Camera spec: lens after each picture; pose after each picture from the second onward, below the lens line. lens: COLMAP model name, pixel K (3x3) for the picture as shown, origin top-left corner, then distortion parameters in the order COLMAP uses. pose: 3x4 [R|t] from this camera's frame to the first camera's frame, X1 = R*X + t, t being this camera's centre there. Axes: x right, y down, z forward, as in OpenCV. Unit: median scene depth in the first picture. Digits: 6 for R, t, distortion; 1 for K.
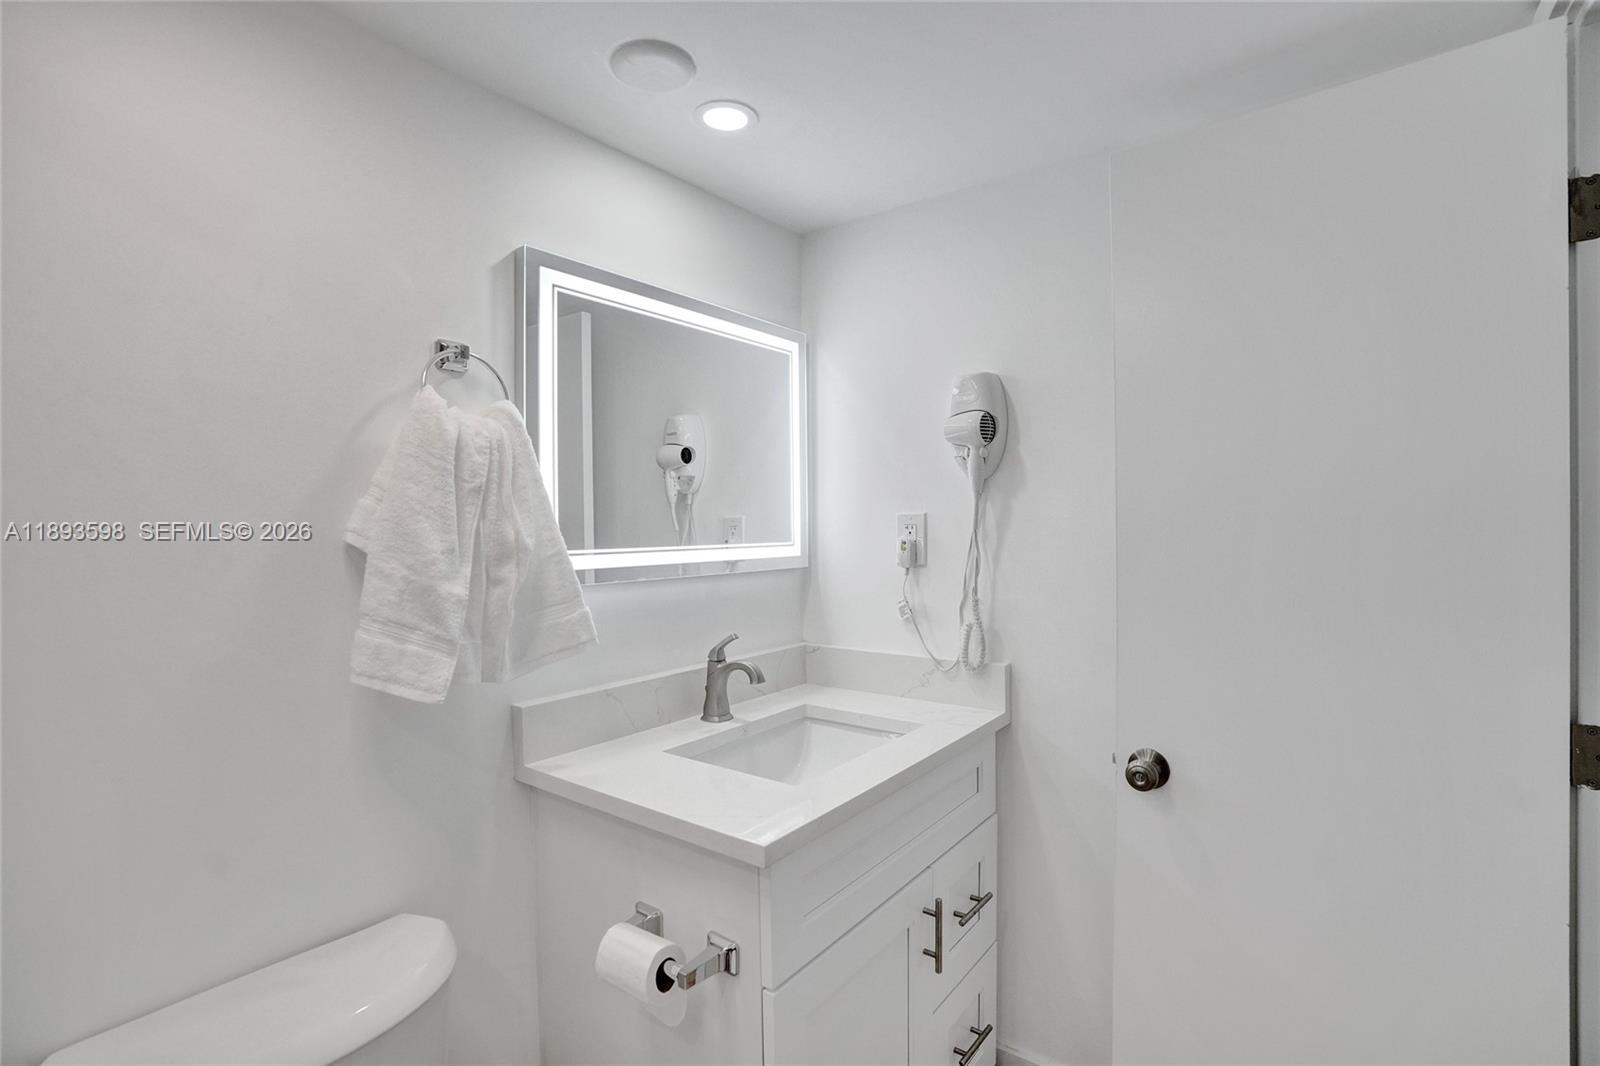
lens RADIAL K [[769.0, 0, 808.4], [0, 769.0, 532.4], [0, 0, 1]] dist [-0.054549, 0.029337]
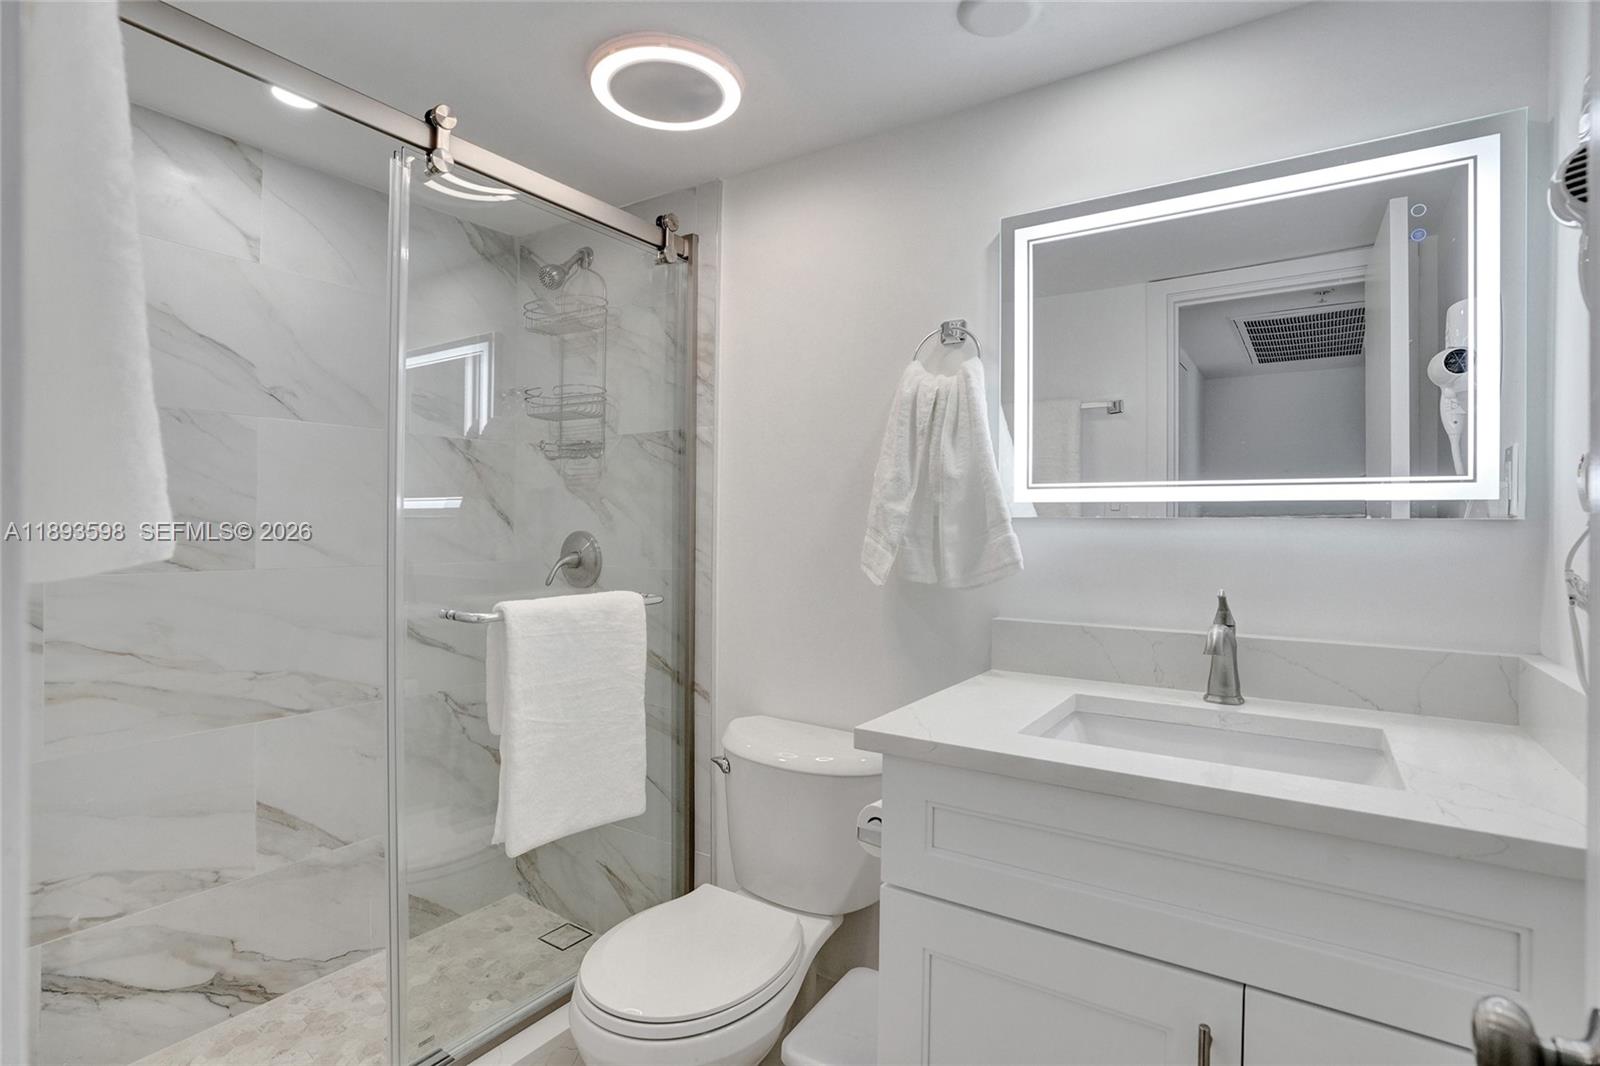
lens RADIAL K [[769.0, 0, 808.4], [0, 769.0, 532.4], [0, 0, 1]] dist [-0.054549, 0.029337]
pose [[0.061112, 0.019638, -0.997938, 0.812759], [-0.022573, 0.999578, 0.018288, 0.088762], [0.997876, 0.021408, 0.061529, 0.682106]]
